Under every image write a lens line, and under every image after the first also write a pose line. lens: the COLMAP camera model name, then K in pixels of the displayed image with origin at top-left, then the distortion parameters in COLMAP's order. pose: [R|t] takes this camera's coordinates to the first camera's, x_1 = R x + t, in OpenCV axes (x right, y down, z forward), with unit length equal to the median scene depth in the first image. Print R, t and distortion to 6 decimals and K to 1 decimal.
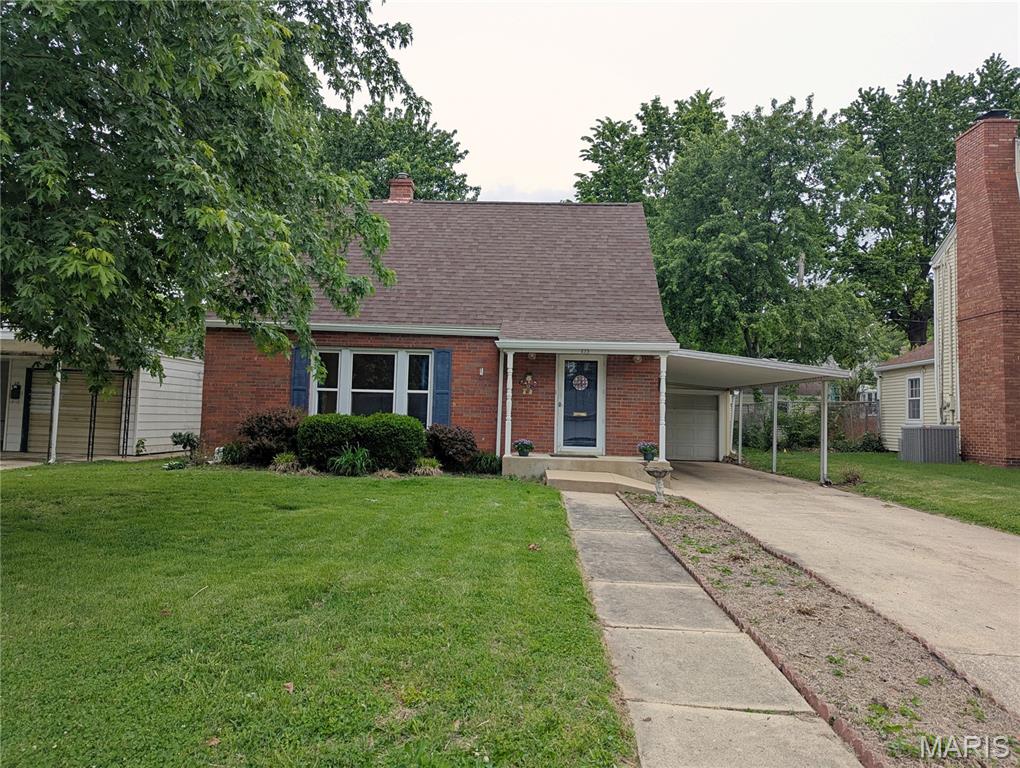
lens RADIAL K [[711.8, 0, 509.9], [0, 711.8, 372.5], [0, 0, 1]] dist [0.065219, -0.054693]
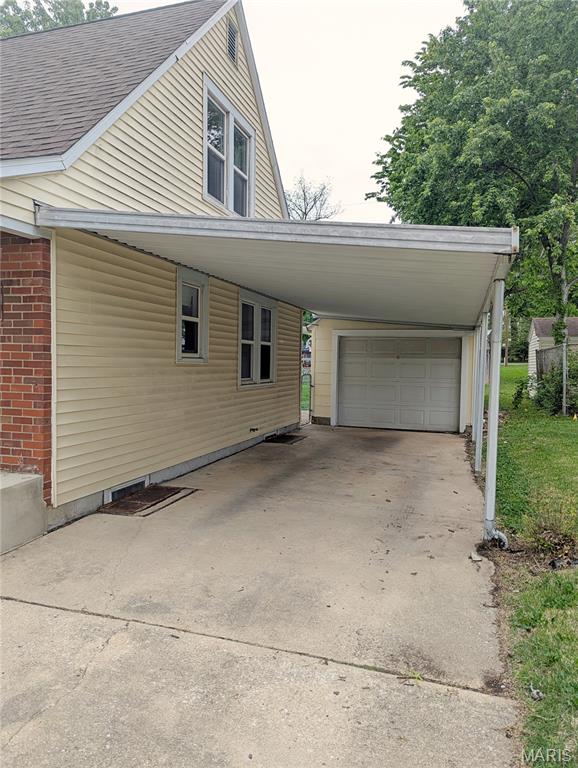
lens RADIAL K [[536.0, 0, 289.0], [0, 536.0, 384.0], [0, 0, 1]] dist [0.065219, -0.054693]
pose [[0.966665, 0.001851, -0.256038, 0.315700], [0.024680, 0.994644, 0.100372, 0.024565], [0.254853, -0.103345, 0.961442, 0.547737]]
